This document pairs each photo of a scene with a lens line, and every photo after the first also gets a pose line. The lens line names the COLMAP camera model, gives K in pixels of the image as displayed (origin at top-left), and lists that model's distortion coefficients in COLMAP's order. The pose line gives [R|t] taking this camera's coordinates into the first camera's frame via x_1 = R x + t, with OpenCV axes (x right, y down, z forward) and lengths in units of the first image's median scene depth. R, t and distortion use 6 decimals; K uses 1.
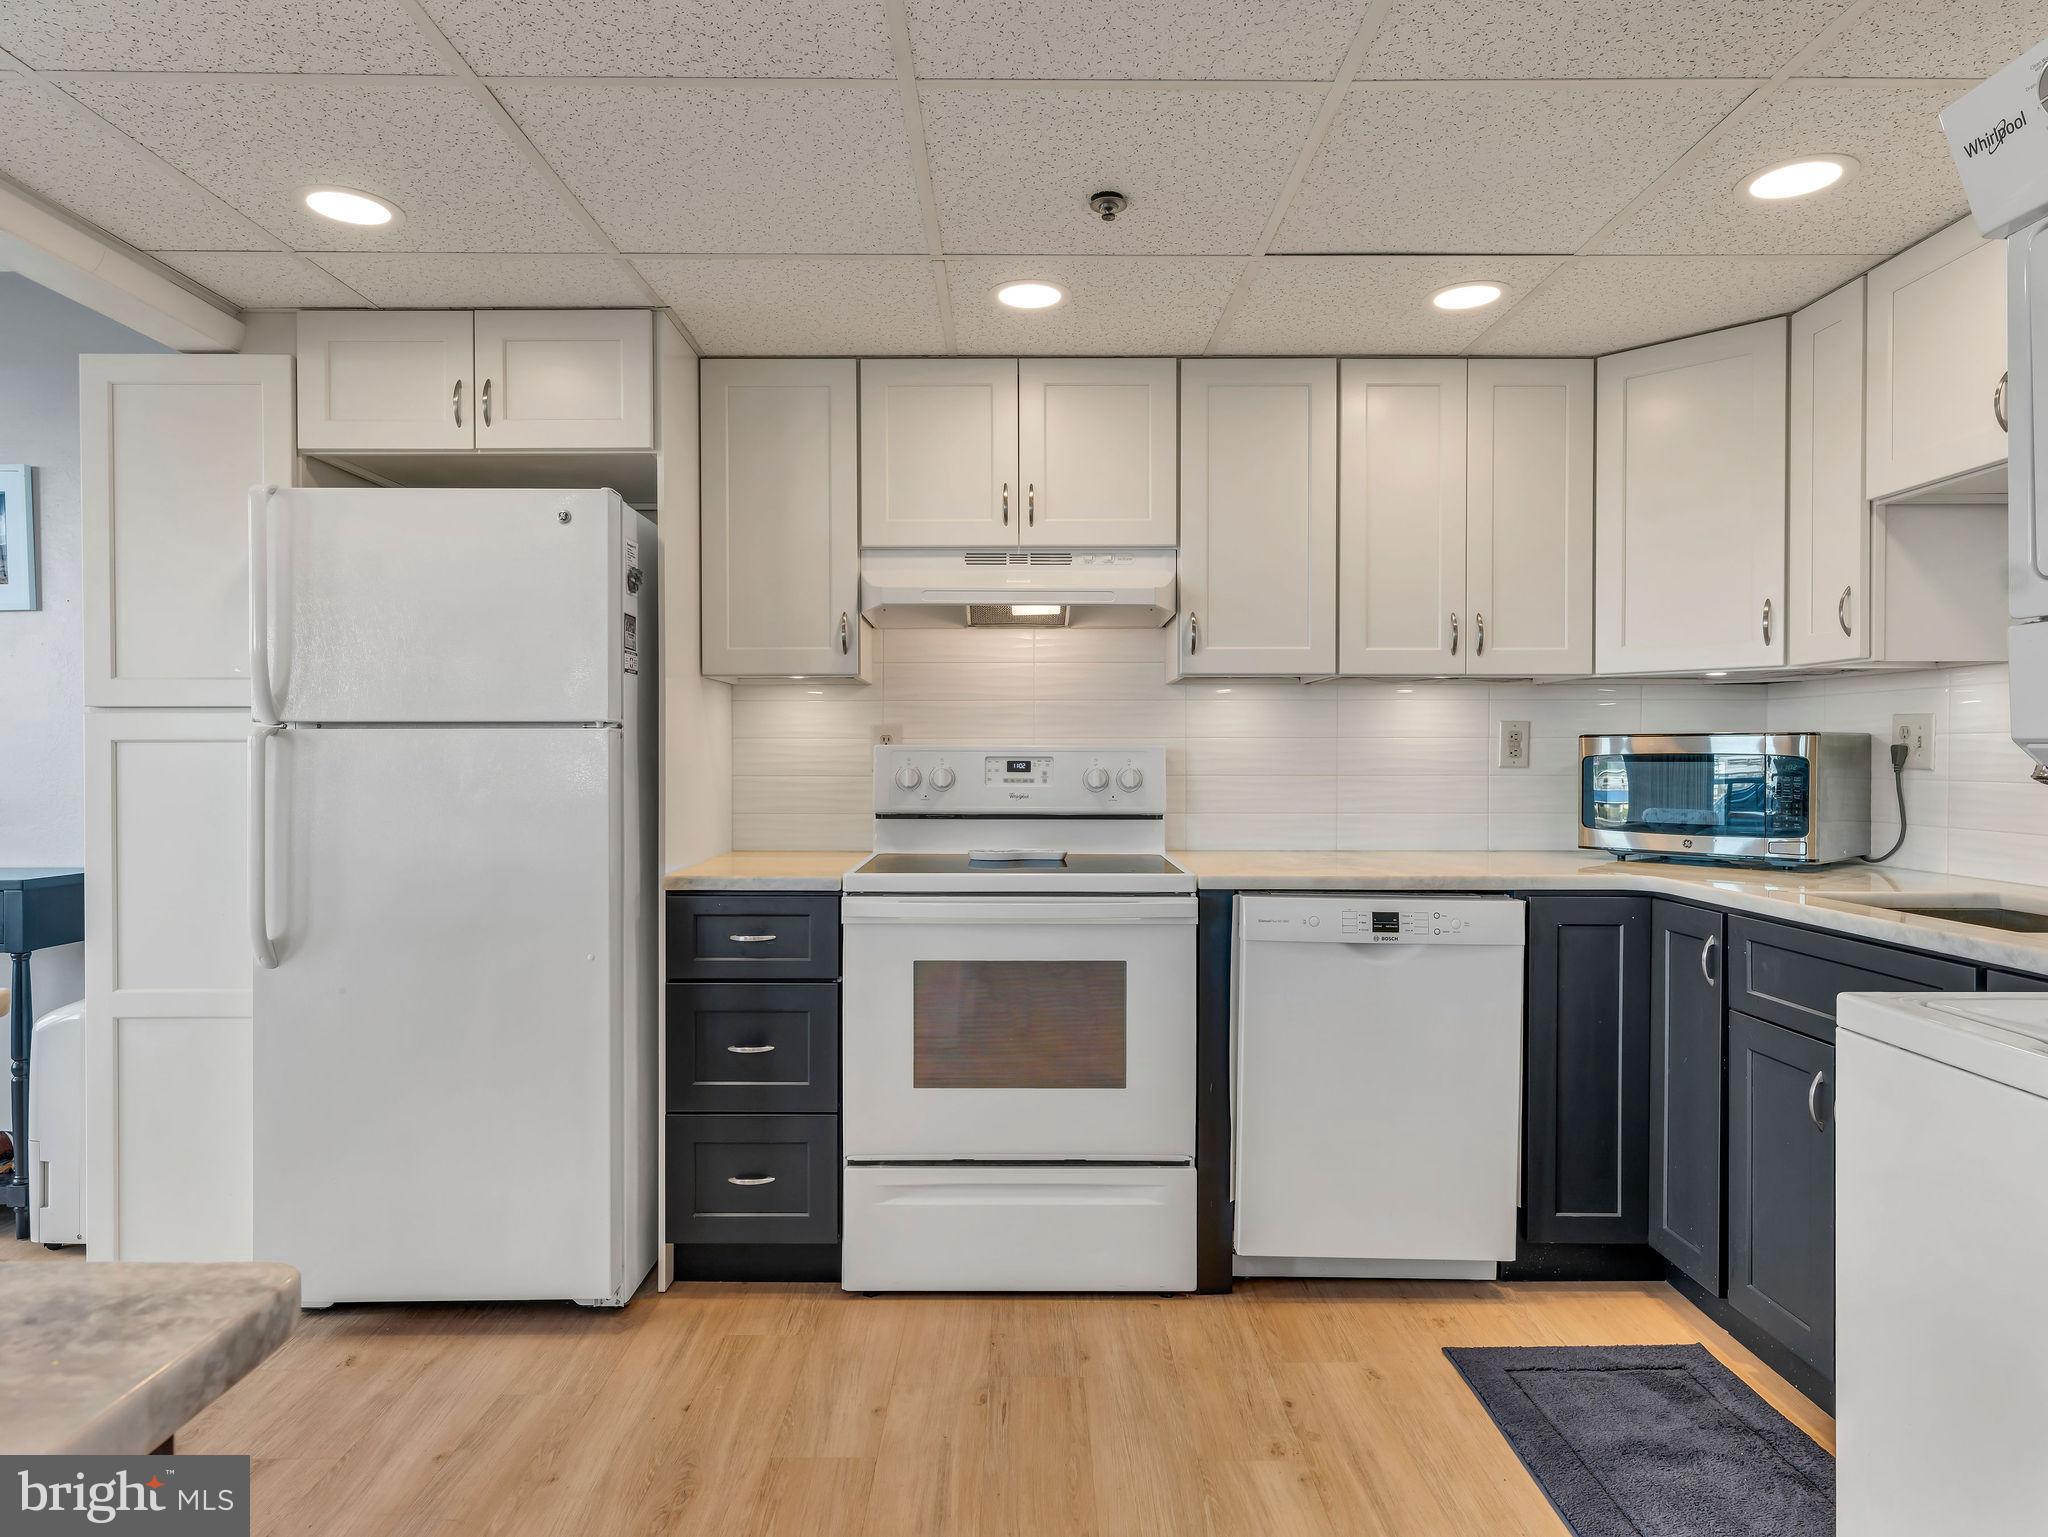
lens RADIAL K [[1217.2, 0, 960.0], [0, 1217.2, 767.9], [0, 0, 1]] dist [0.016471, 0.000446]
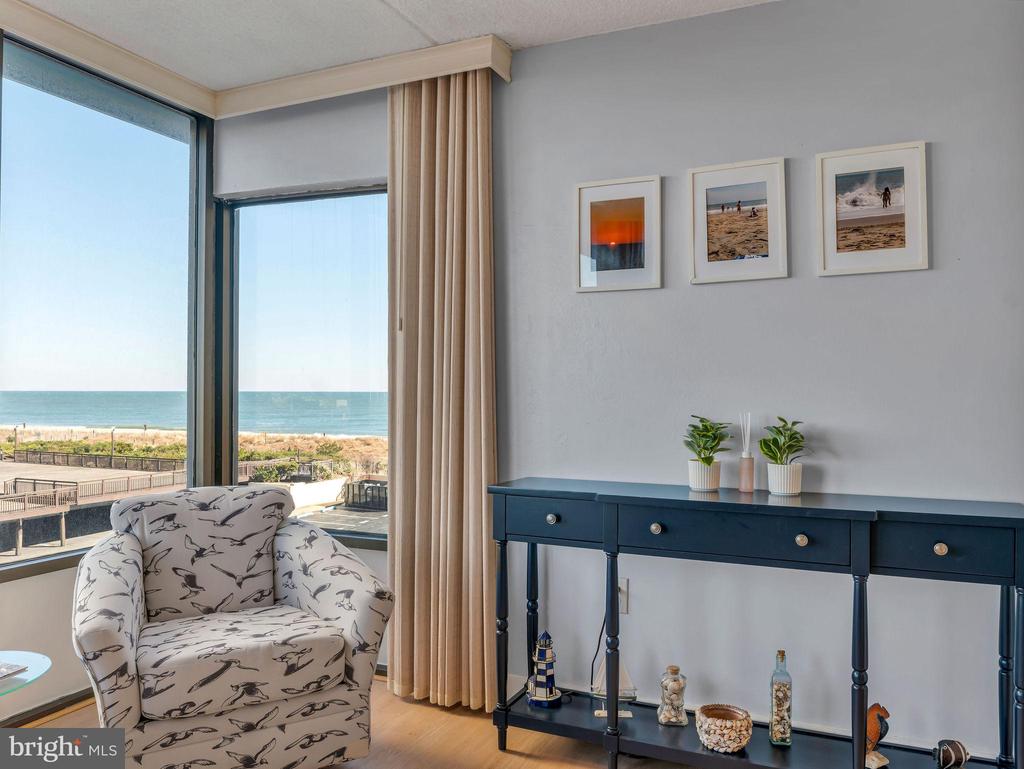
lens RADIAL K [[832.5, 0, 509.7], [0, 832.5, 405.2], [0, 0, 1]] dist [-0.008569, -0.004139]
pose [[0.905120, 0.011192, -0.425008, -0.974287], [-0.006085, 0.999892, 0.013372, -0.015219], [0.425112, -0.009518, 0.905091, 0.186442]]
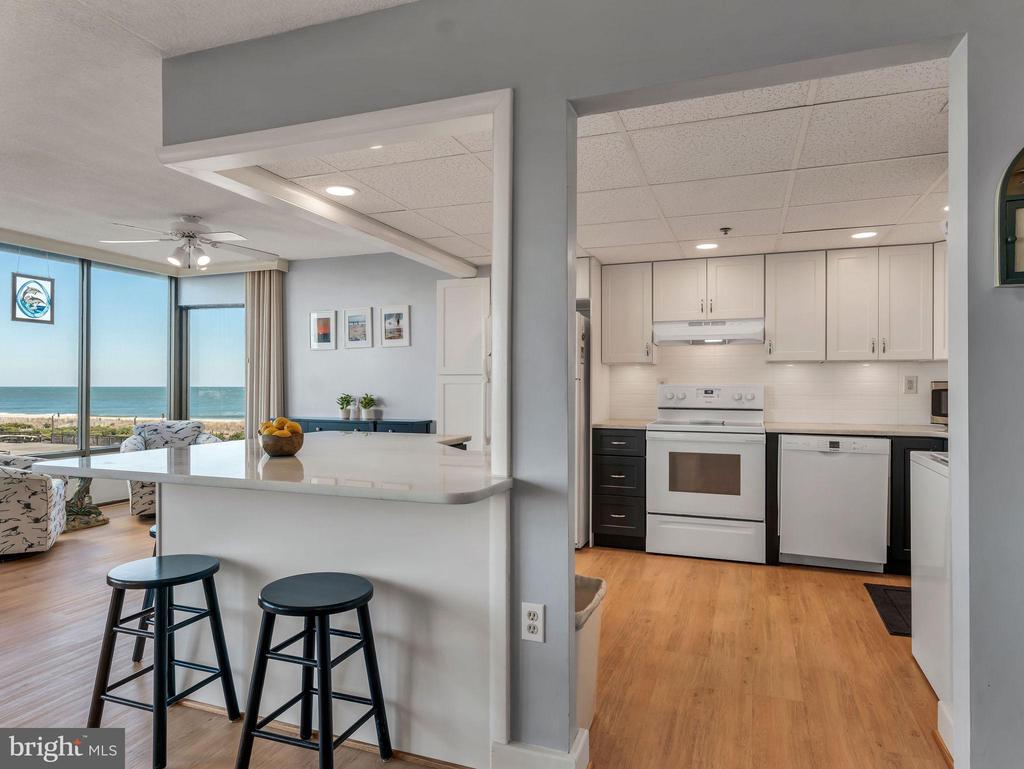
lens RADIAL K [[610.9, 0, 483.9], [0, 610.9, 386.8], [0, 0, 1]] dist [0.031679, -0.000146]
pose [[0.933850, 0.002116, -0.357658, 0.084536], [-0.005624, 0.999946, -0.008770, 0.002637], [0.357620, 0.010201, 0.933811, -0.692279]]
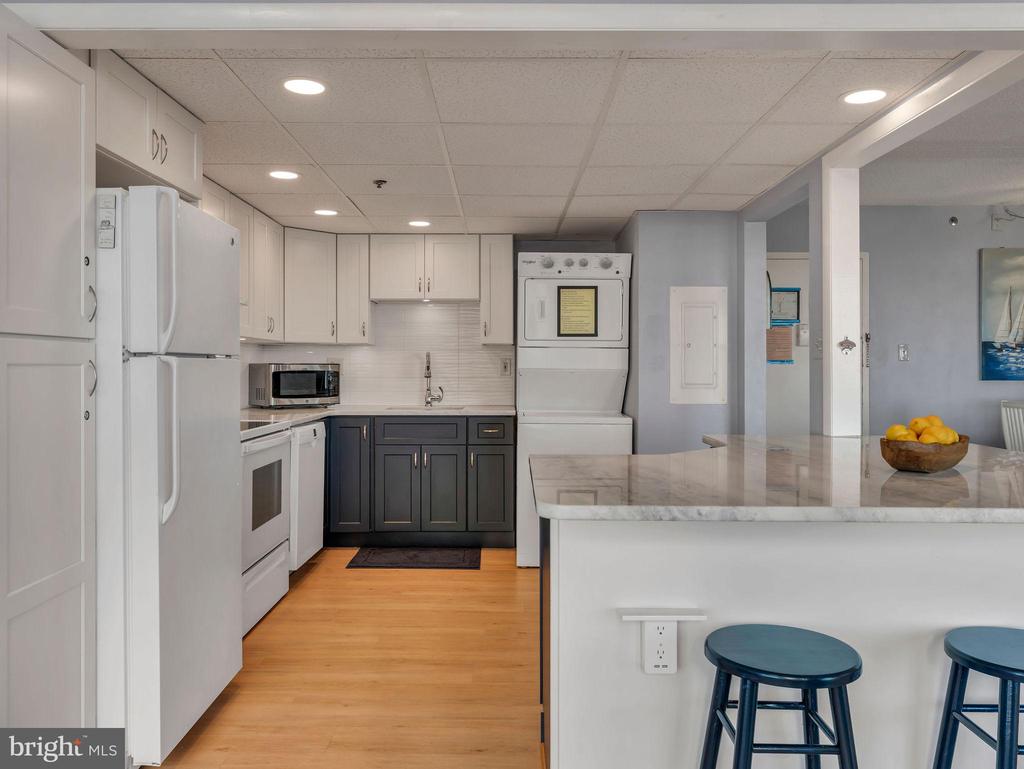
lens RADIAL K [[781.1, 0, 506.9], [0, 781.1, 374.5], [0, 0, 1]] dist [0.002855, 0.000772]
pose [[-0.008476, -0.008601, 0.999927, -1.385075], [0.012107, 0.999889, 0.008703, -0.013875], [-0.999891, 0.012179, -0.008371, 0.569289]]
